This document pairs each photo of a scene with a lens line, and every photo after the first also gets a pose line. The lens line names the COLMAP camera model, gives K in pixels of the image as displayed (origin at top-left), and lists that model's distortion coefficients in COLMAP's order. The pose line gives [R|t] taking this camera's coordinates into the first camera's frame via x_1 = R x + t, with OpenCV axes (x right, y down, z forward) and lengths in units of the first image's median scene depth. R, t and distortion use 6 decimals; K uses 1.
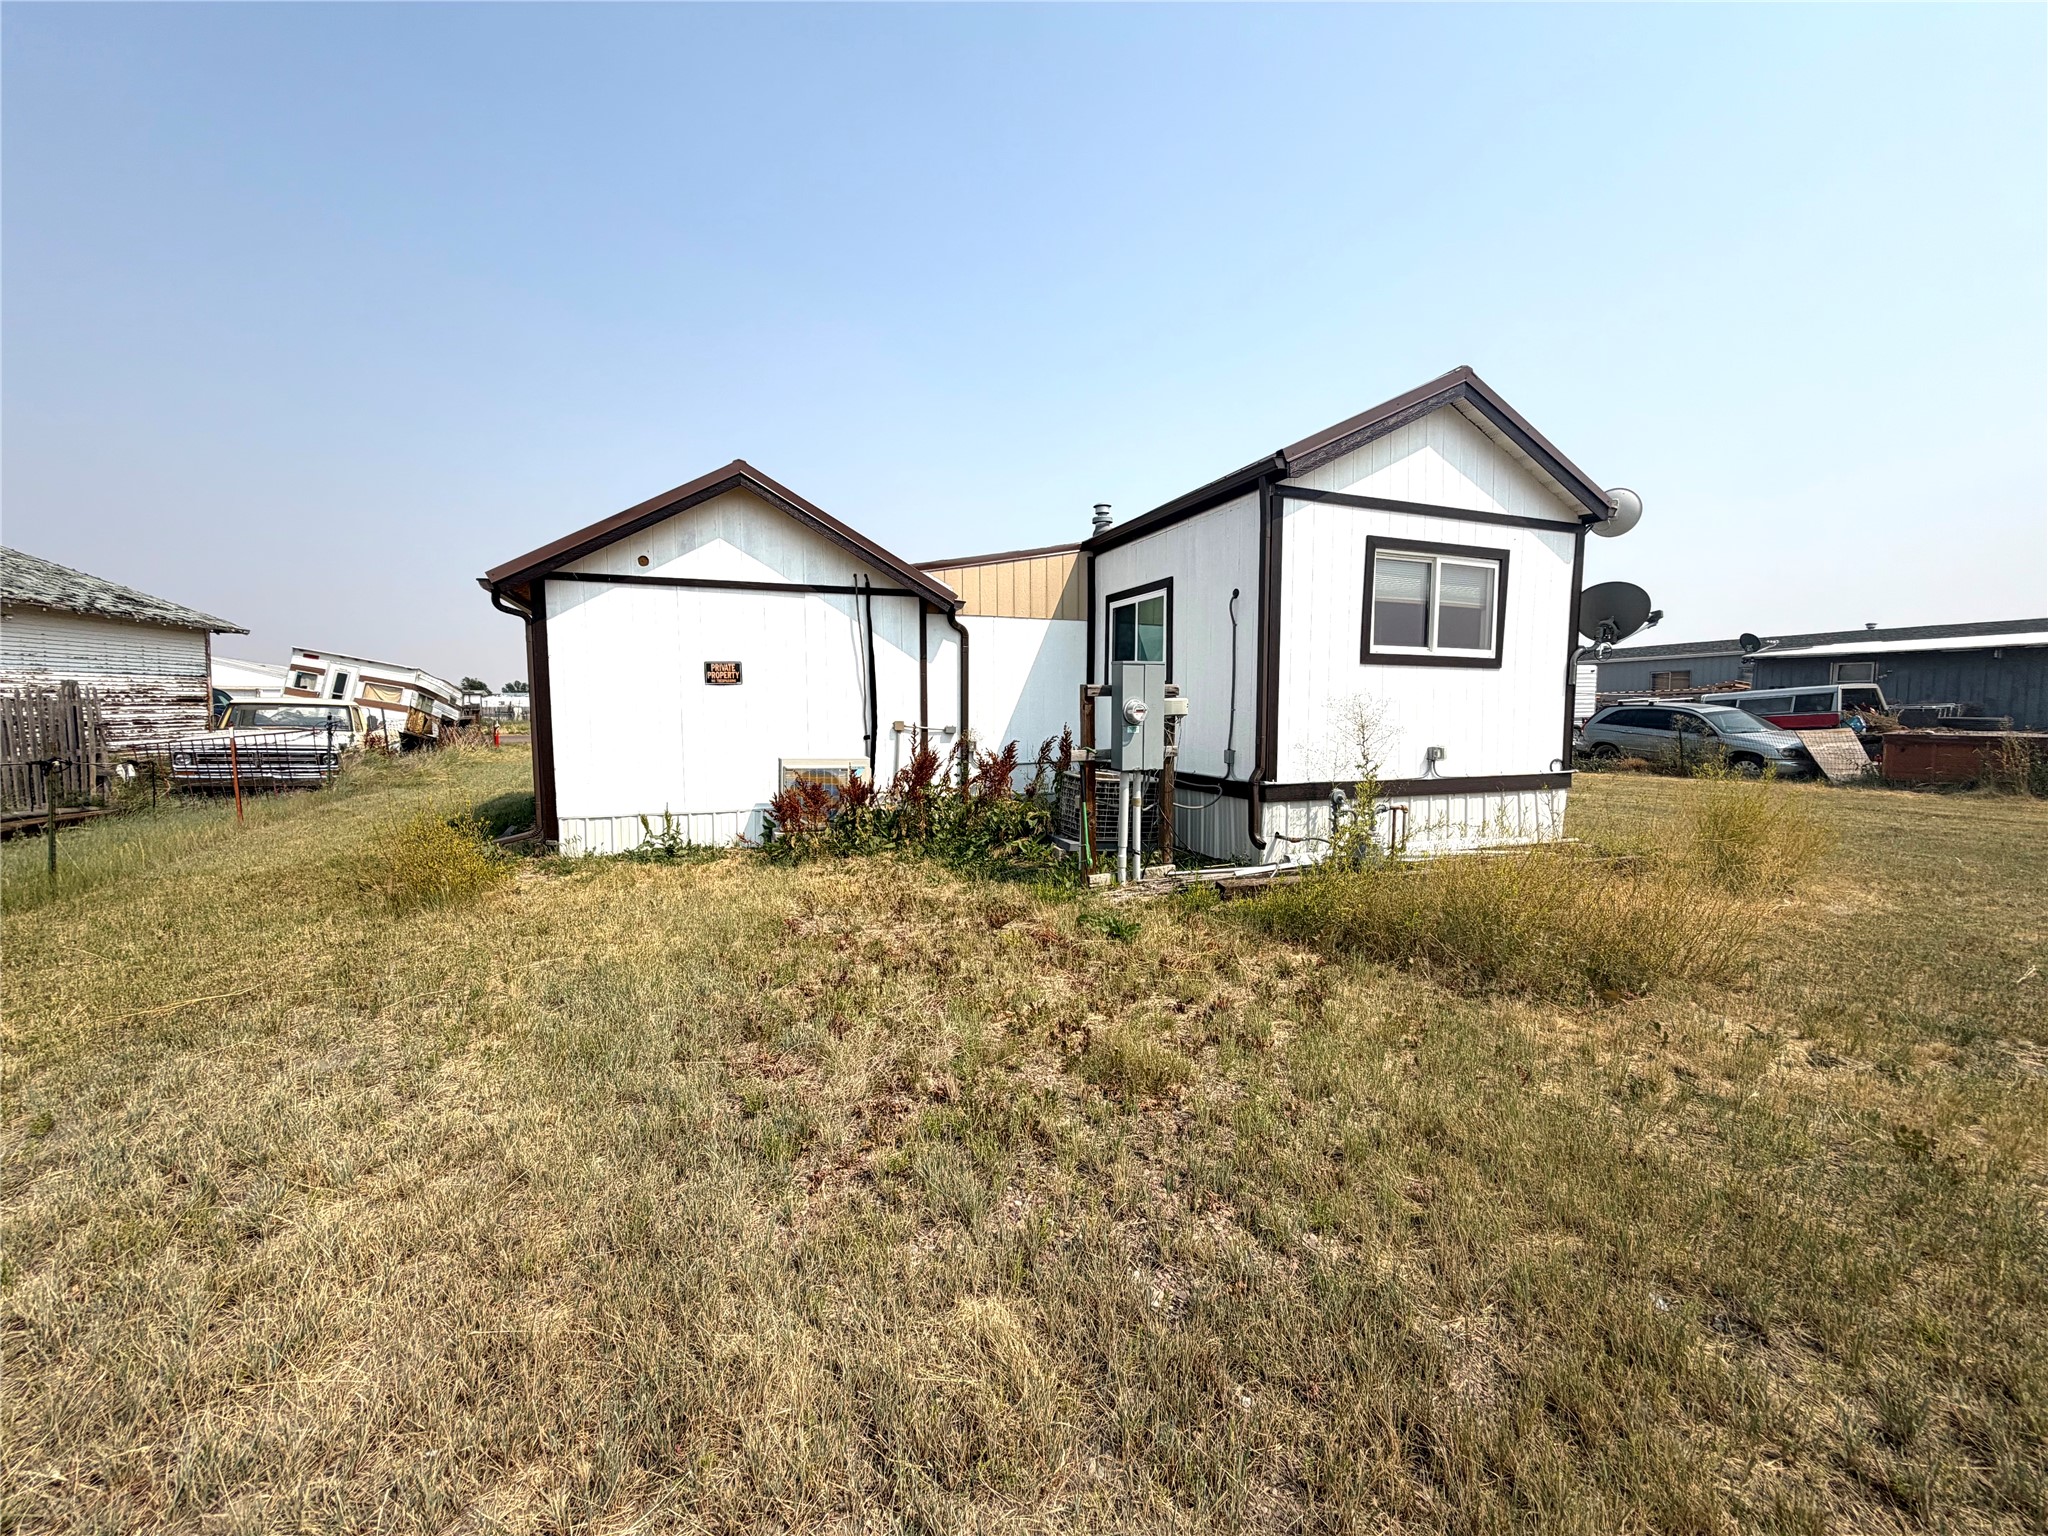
lens RADIAL K [[813.7, 0, 1021.5], [0, 813.7, 776.3], [0, 0, 1]] dist [-0.001509, 0.000383]
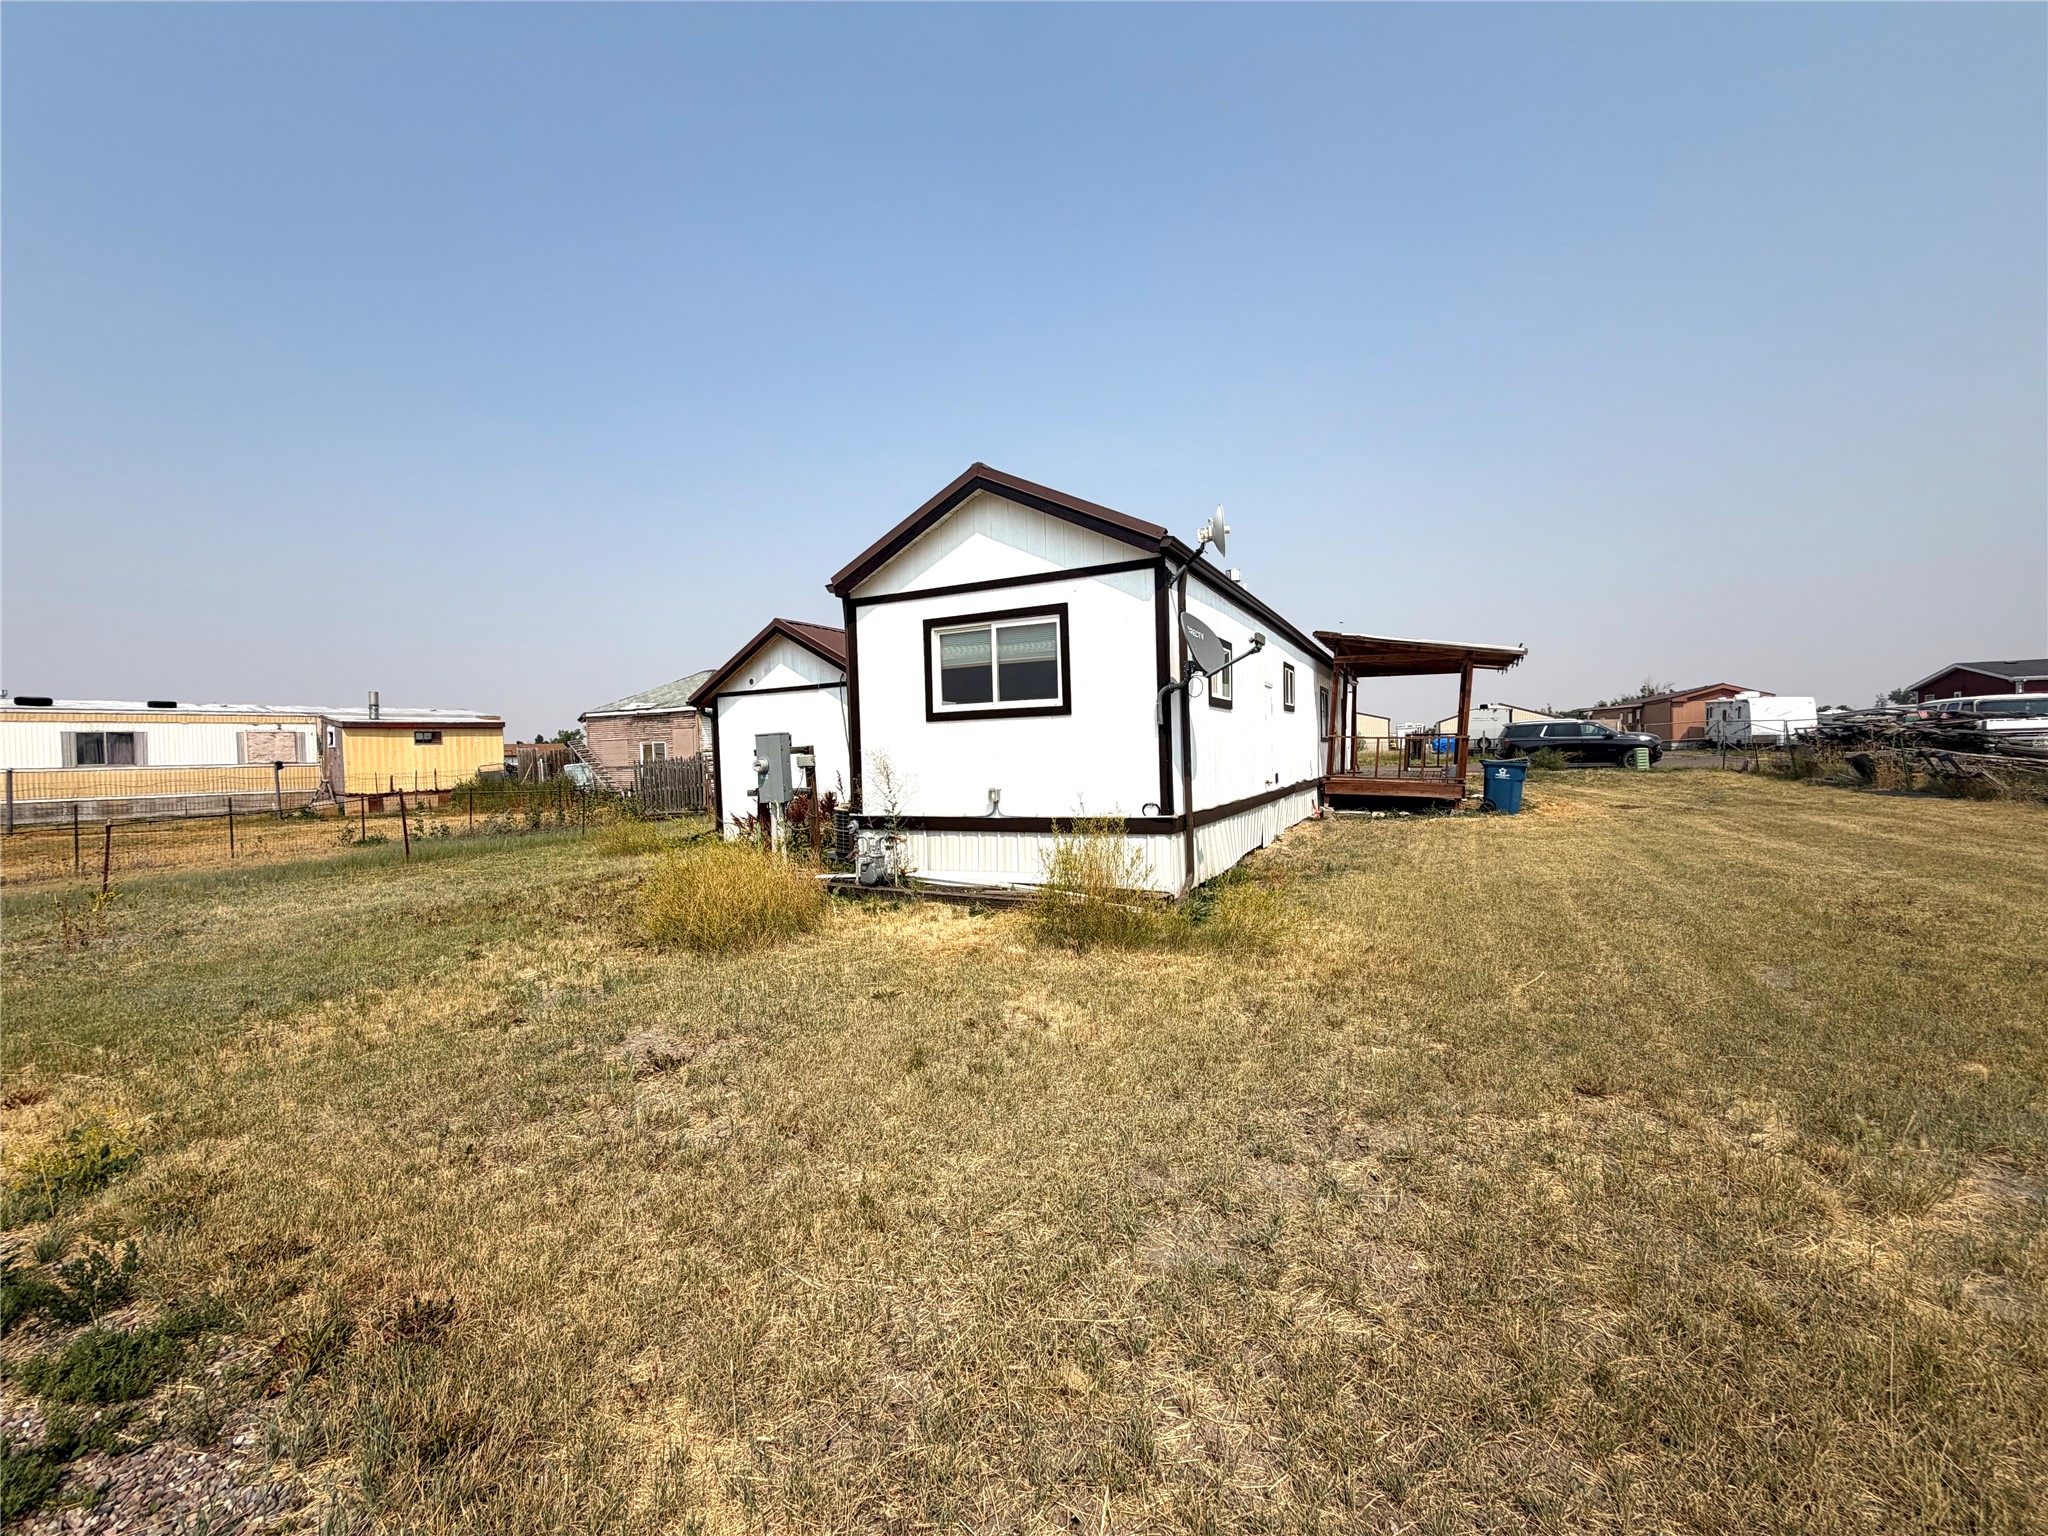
lens RADIAL K [[813.7, 0, 1018.9], [0, 813.7, 767.7], [0, 0, 1]] dist [-0.001509, 0.000383]
pose [[0.669628, -0.010883, -0.742617, 1.361167], [-0.026324, 0.998917, -0.038376, -0.024116], [0.742230, 0.045246, 0.668616, 0.268434]]
